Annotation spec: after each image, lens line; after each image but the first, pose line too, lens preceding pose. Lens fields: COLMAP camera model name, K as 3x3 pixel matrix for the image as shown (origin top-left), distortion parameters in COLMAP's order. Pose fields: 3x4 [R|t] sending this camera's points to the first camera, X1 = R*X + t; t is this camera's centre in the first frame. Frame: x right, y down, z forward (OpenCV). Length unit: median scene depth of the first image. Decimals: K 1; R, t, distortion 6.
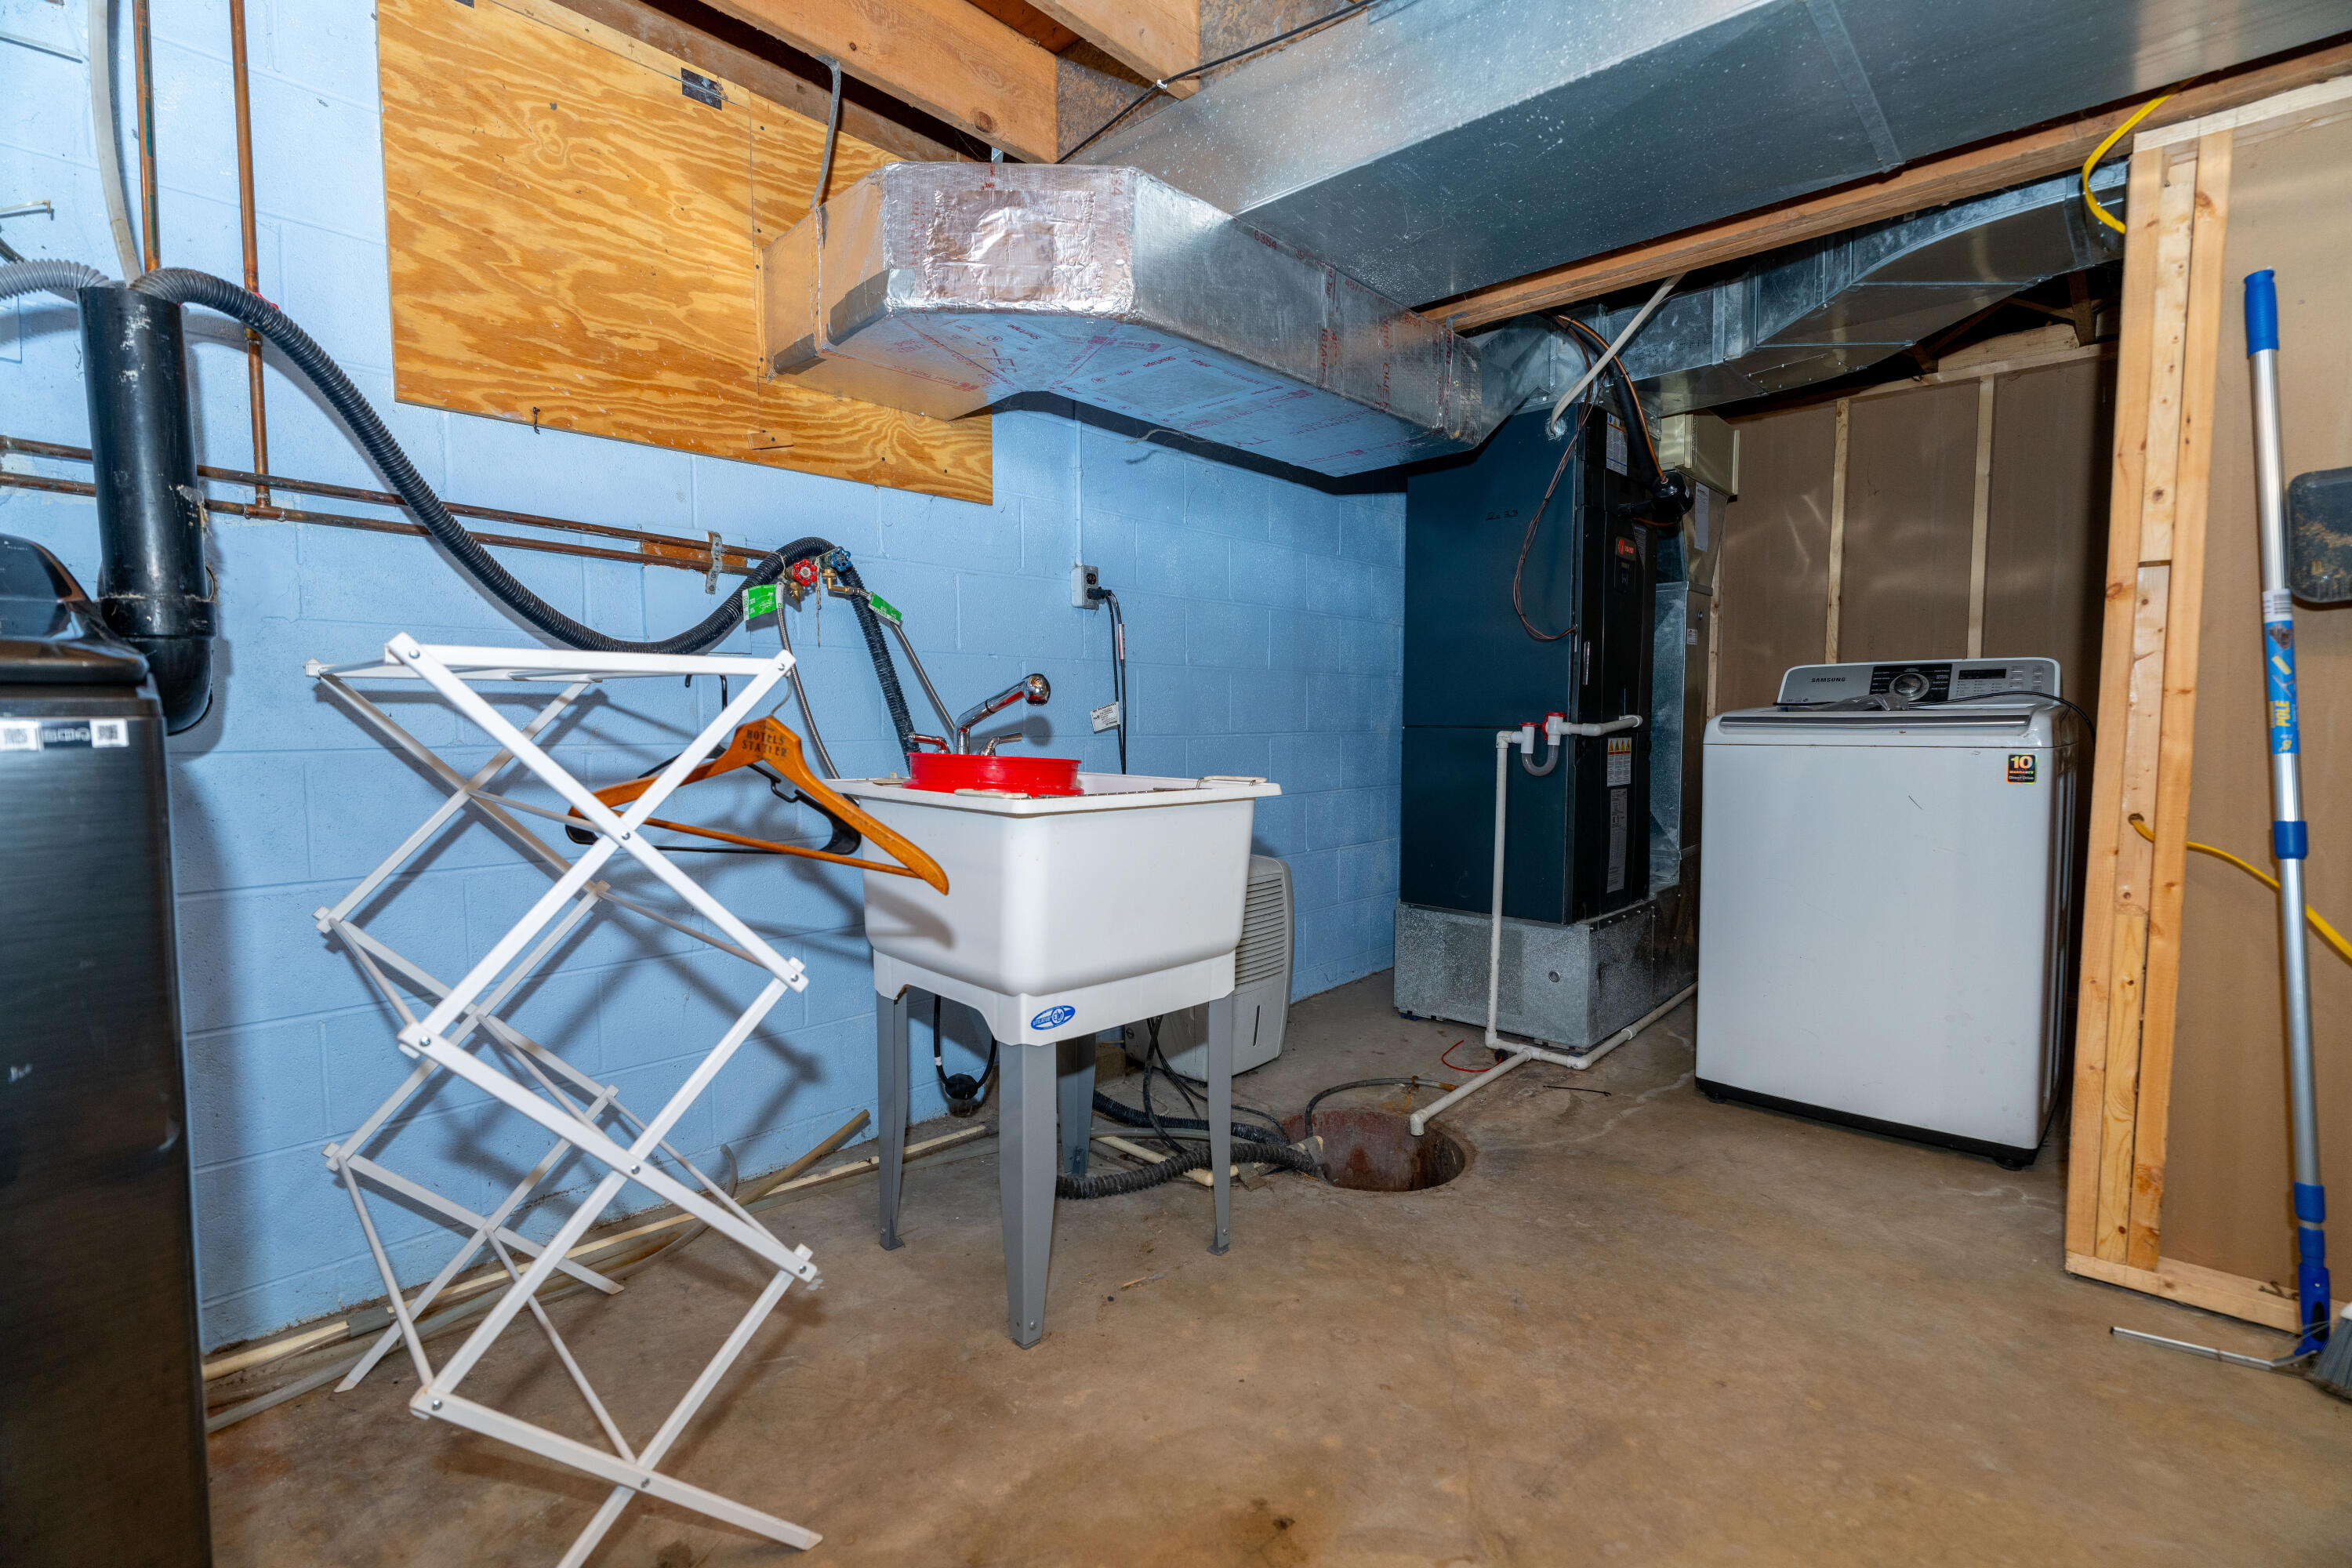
lens RADIAL K [[1057.1, 0, 1169.5], [0, 1057.1, 782.8], [0, 0, 1]] dist [-0.008274, 0.001661]
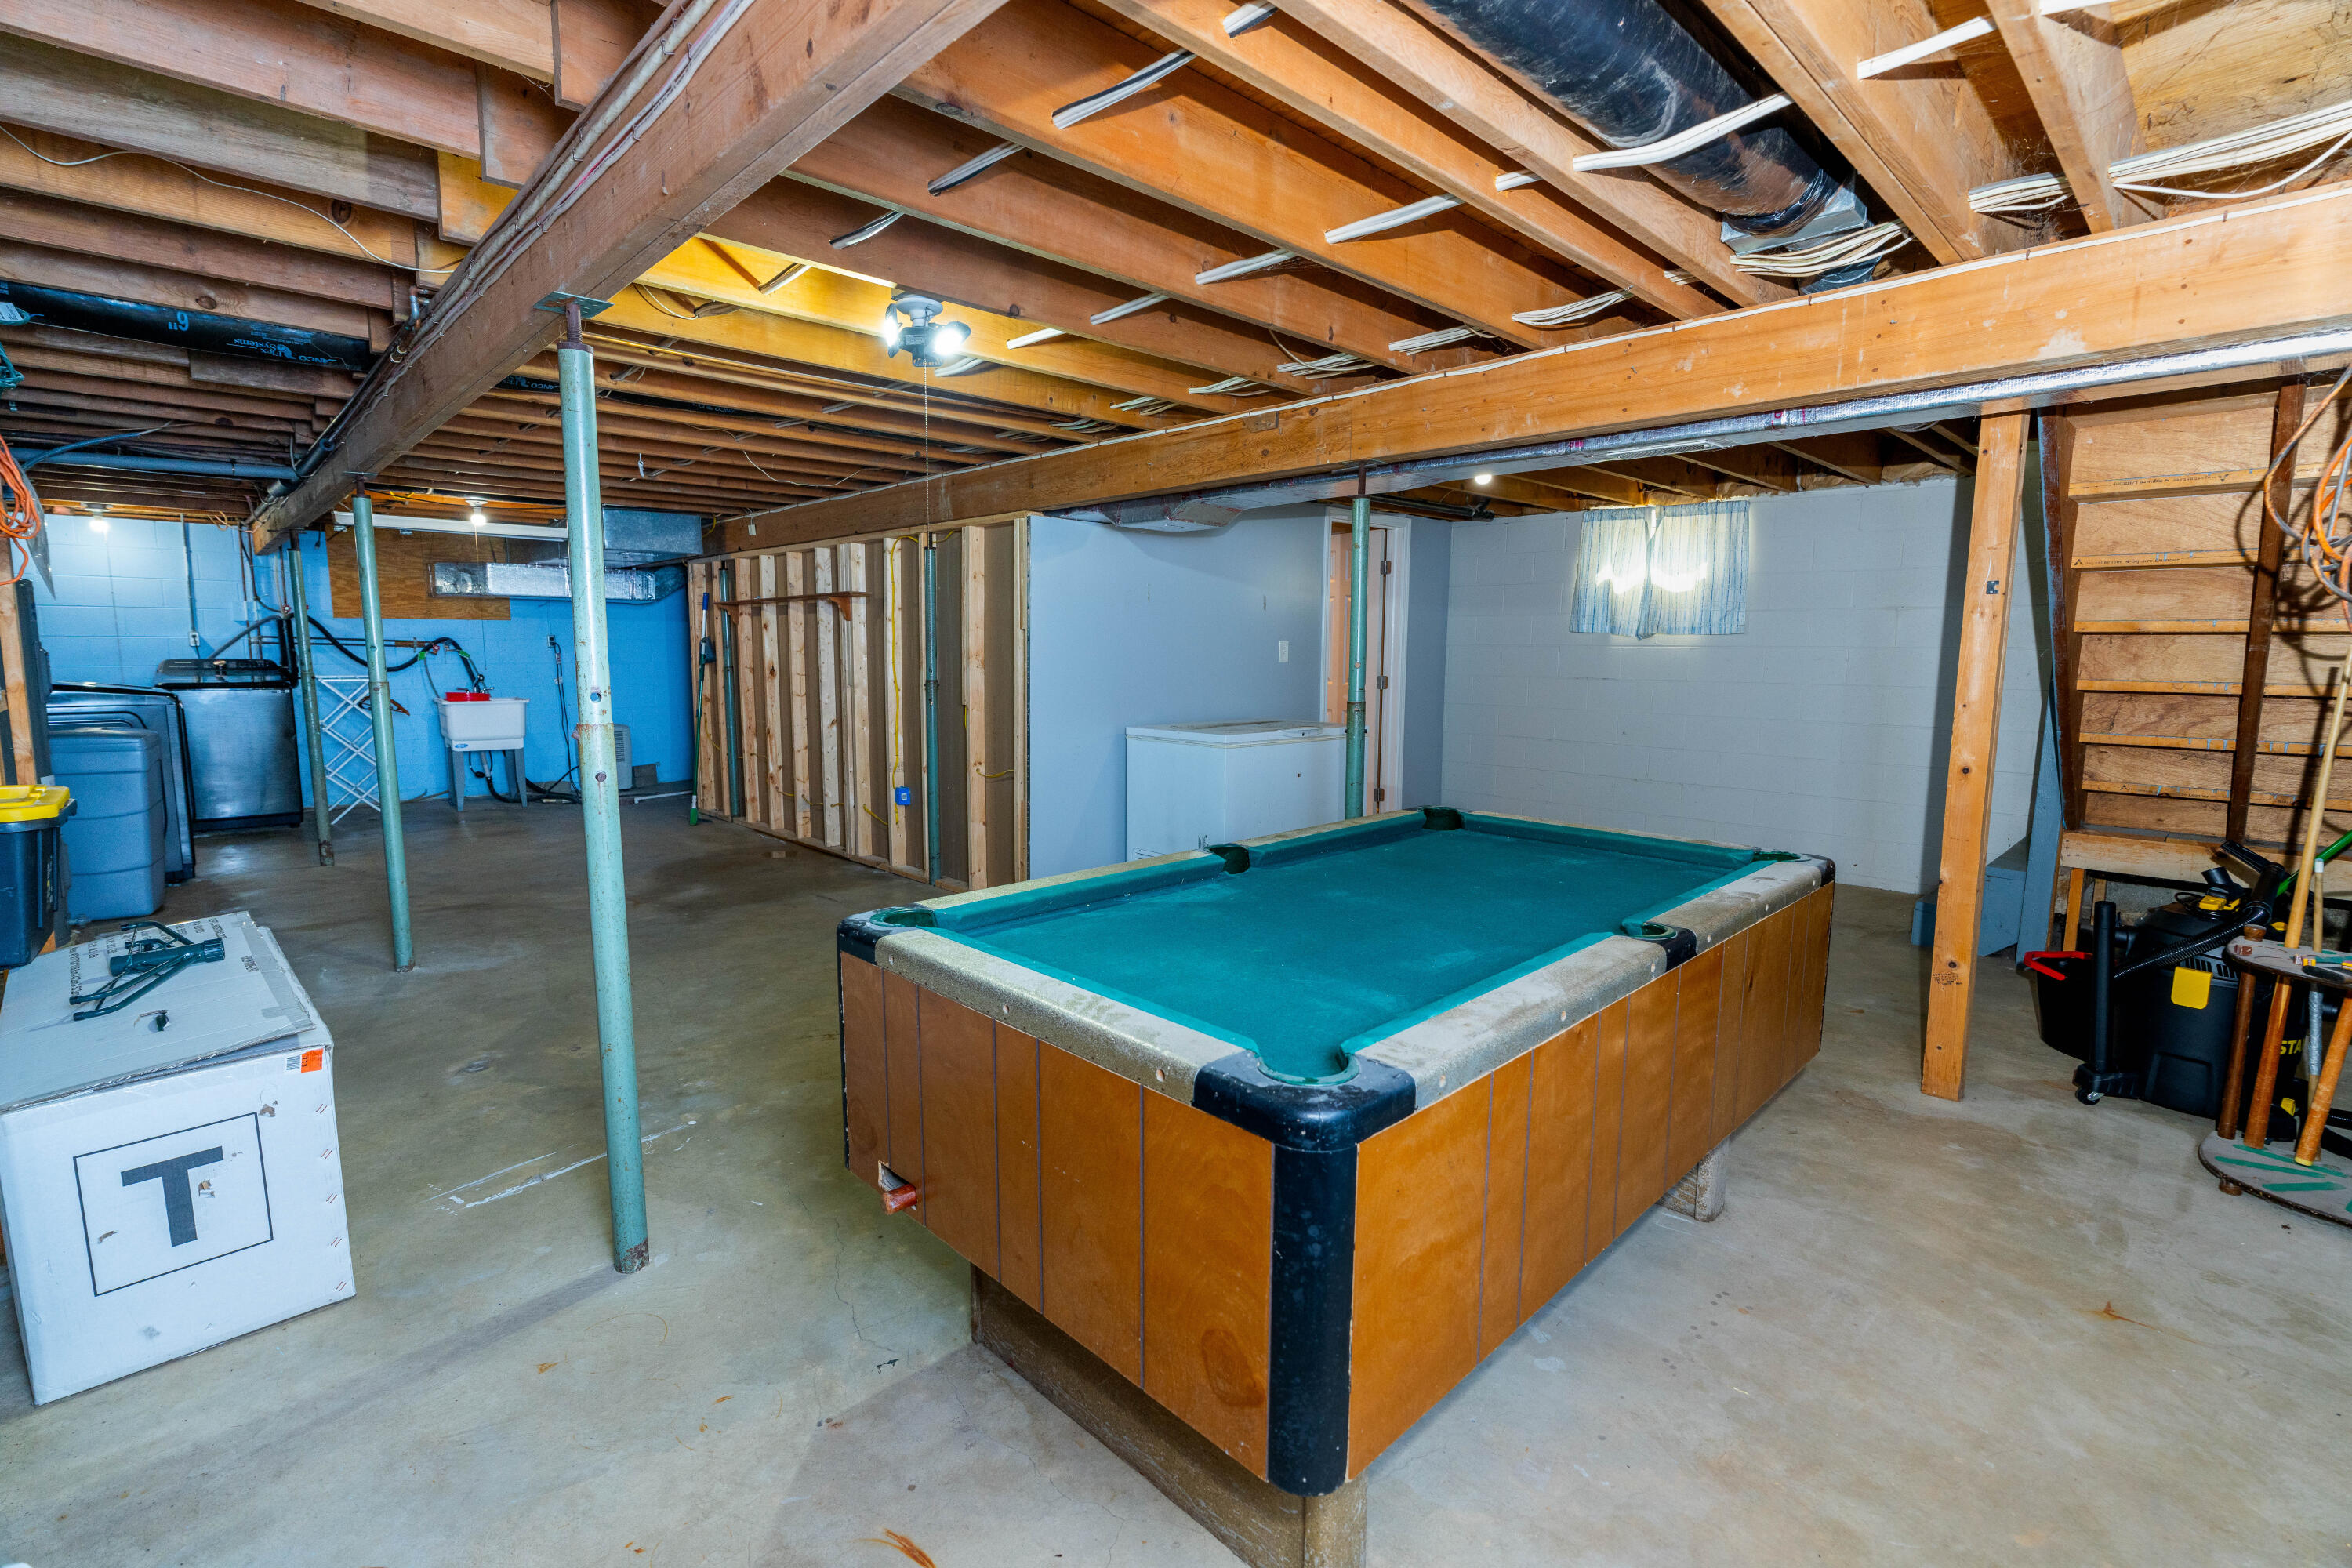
lens RADIAL K [[1057.1, 0, 1169.5], [0, 1057.1, 782.8], [0, 0, 1]] dist [-0.008274, 0.001661]
pose [[0.997994, 0.012272, -0.062111, 3.091380], [-0.008510, 0.998133, 0.060478, 0.060276], [0.062737, -0.059828, 0.996235, -3.280809]]
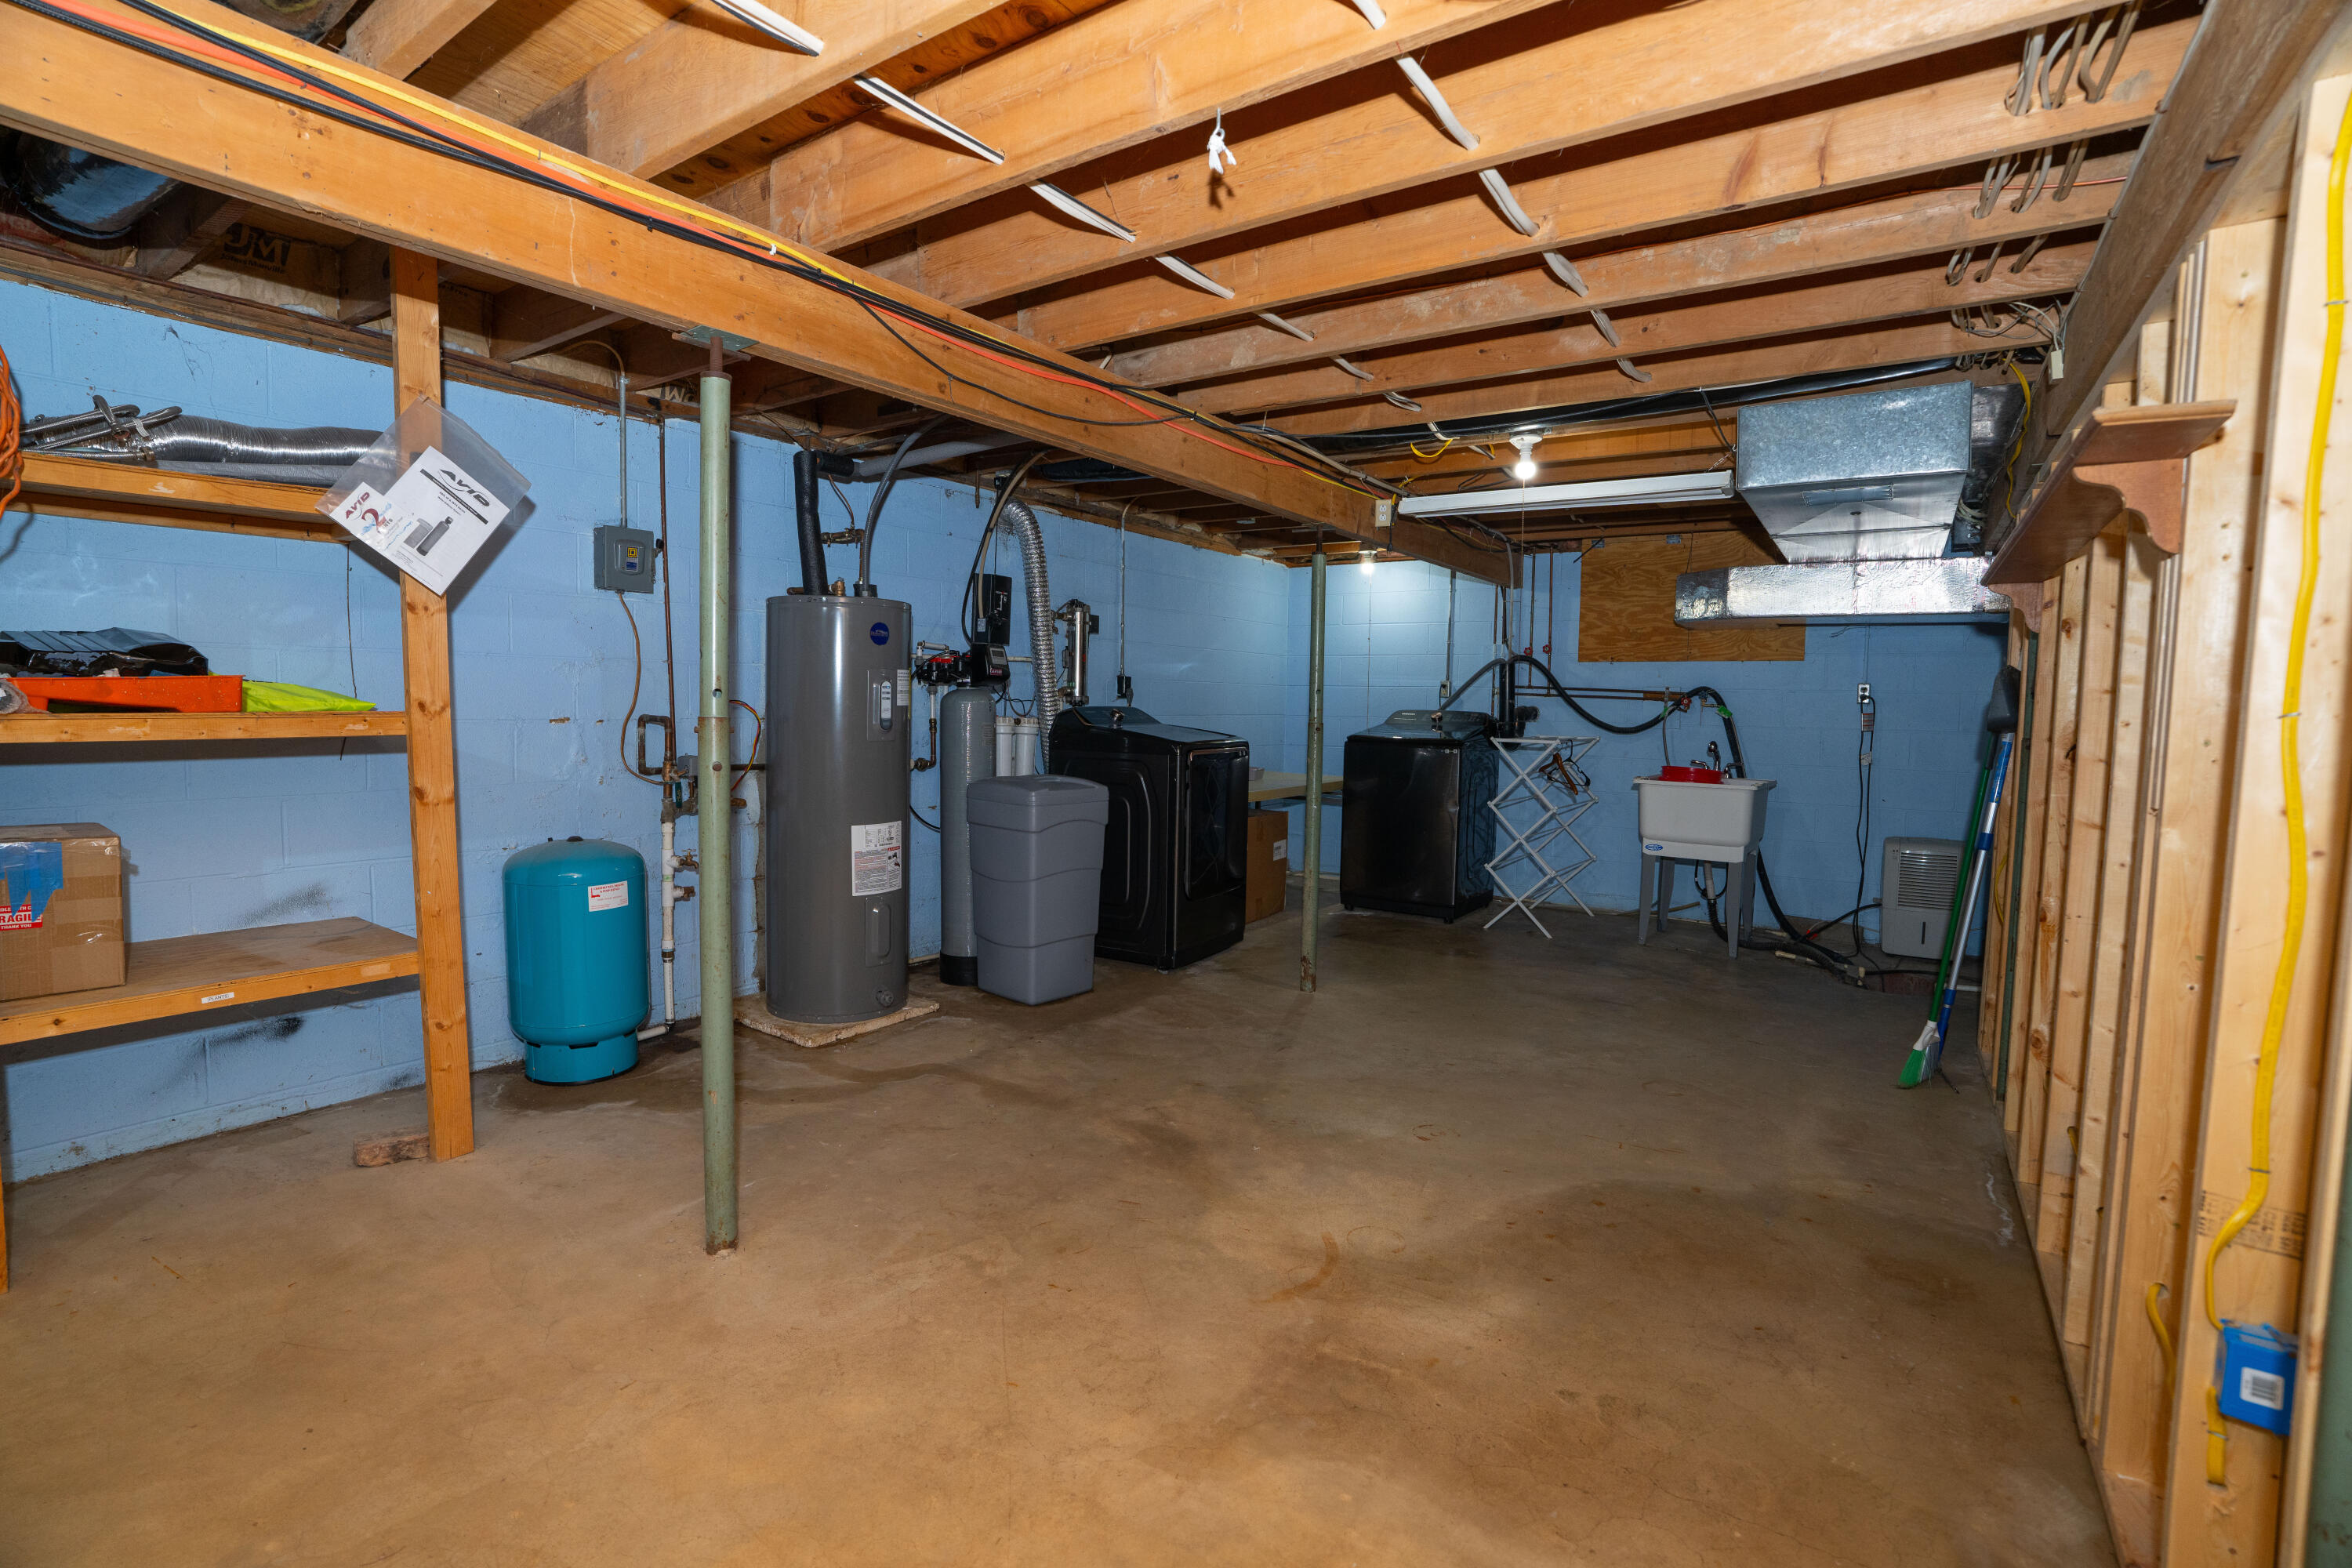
lens RADIAL K [[1057.1, 0, 1169.5], [0, 1057.1, 782.8], [0, 0, 1]] dist [-0.008274, 0.001661]
pose [[0.122150, 0.079731, -0.989304, 2.574911], [-0.094811, 0.993147, 0.068334, -0.051051], [0.987973, 0.085450, 0.128872, -0.795899]]
